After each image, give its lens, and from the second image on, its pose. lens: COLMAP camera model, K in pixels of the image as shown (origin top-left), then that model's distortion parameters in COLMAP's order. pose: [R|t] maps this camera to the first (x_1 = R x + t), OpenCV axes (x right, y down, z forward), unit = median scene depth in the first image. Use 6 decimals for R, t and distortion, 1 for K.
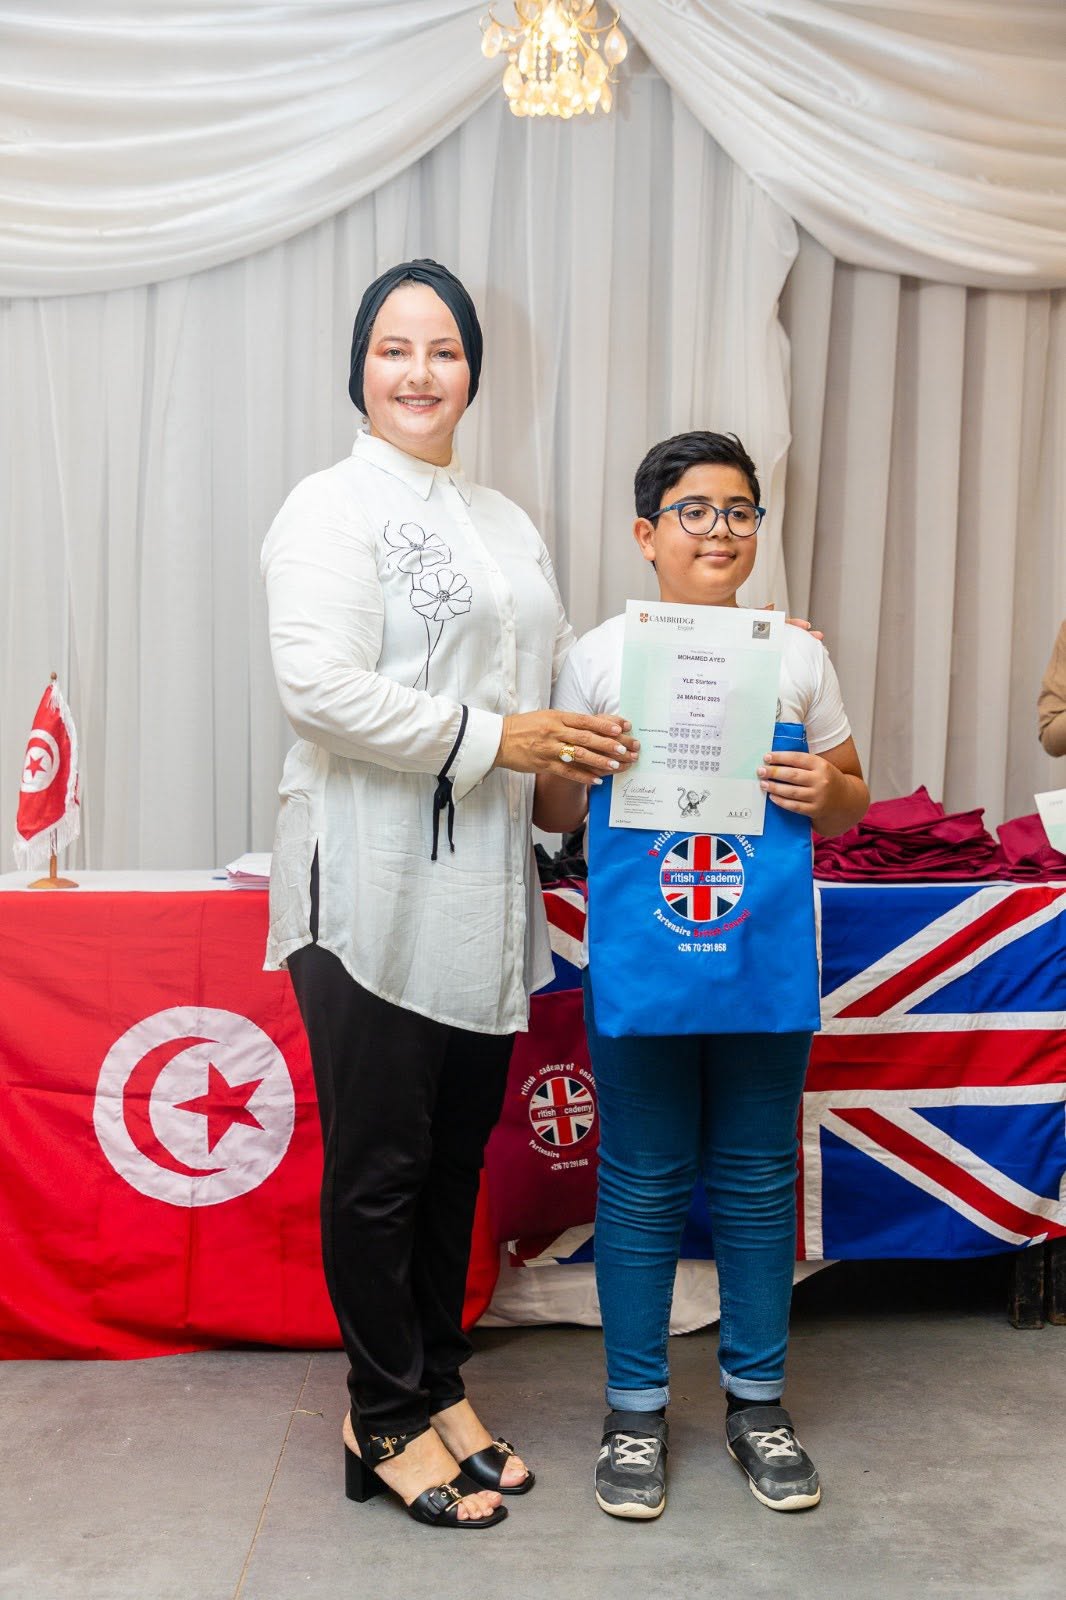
lens RADIAL K [[1773.1, 0, 529.8], [0, 1773.1, 808.0], [0, 0, 1]] dist [0.084440, -0.011267]
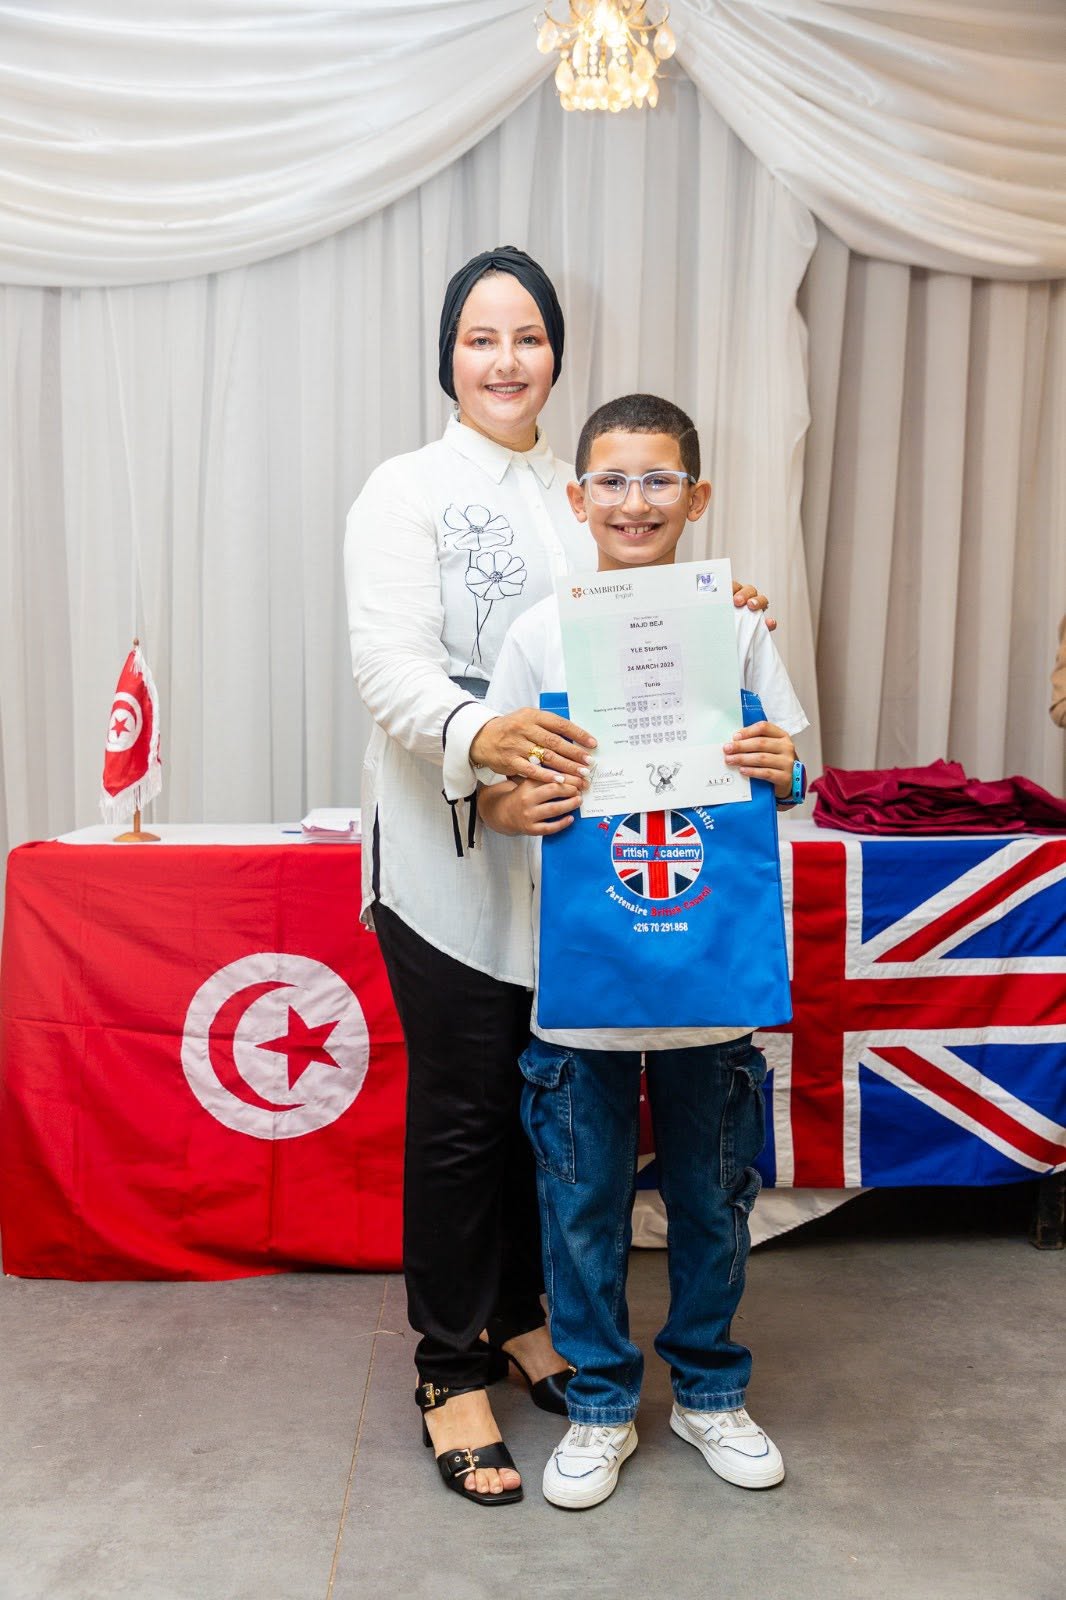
lens RADIAL K [[1601.6, 0, 526.2], [0, 1601.6, 807.2], [0, 0, 1]] dist [0.054584, -0.003317]
pose [[0.999983, -0.001127, 0.005634, -0.042181], [0.000970, 0.999613, 0.027790, -0.002136], [-0.005663, -0.027784, 0.999598, 0.041599]]
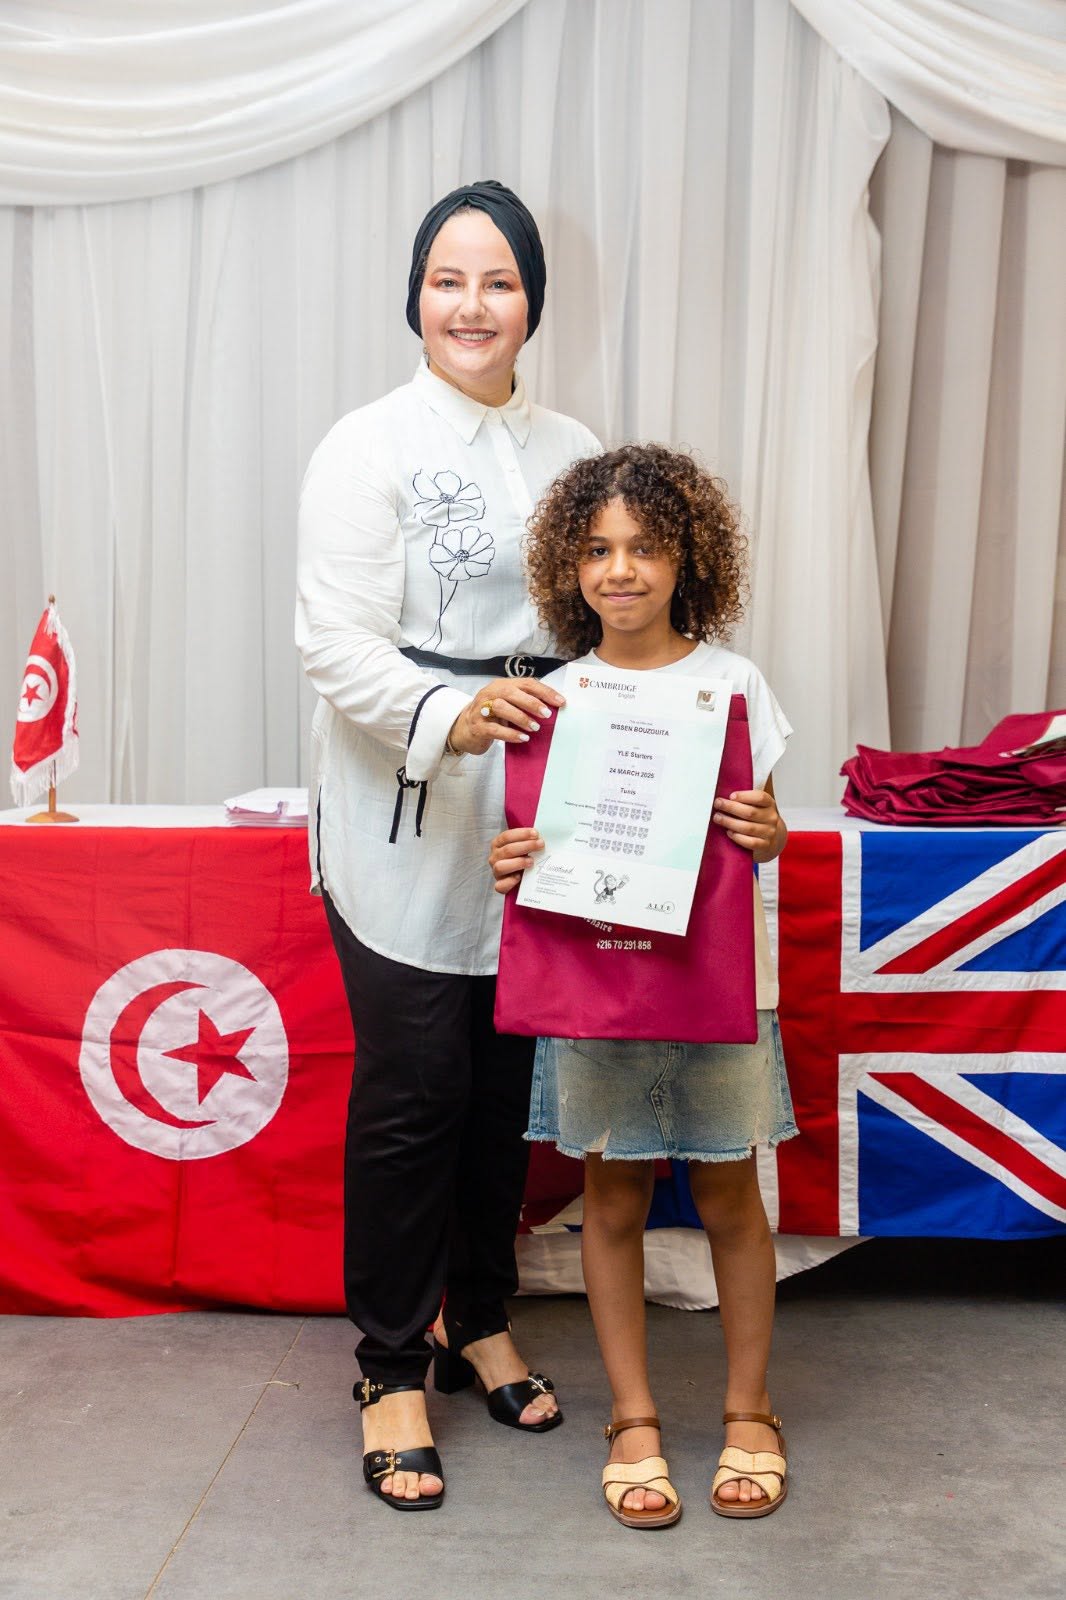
lens RADIAL K [[1784.4, 0, 526.7], [0, 1784.4, 807.0], [0, 0, 1]] dist [0.086193, 0.003162]
pose [[0.995715, 0.009740, -0.091957, 0.077238], [-0.006627, 0.999397, 0.034092, 0.002420], [0.092234, -0.033336, 0.995179, 0.073060]]
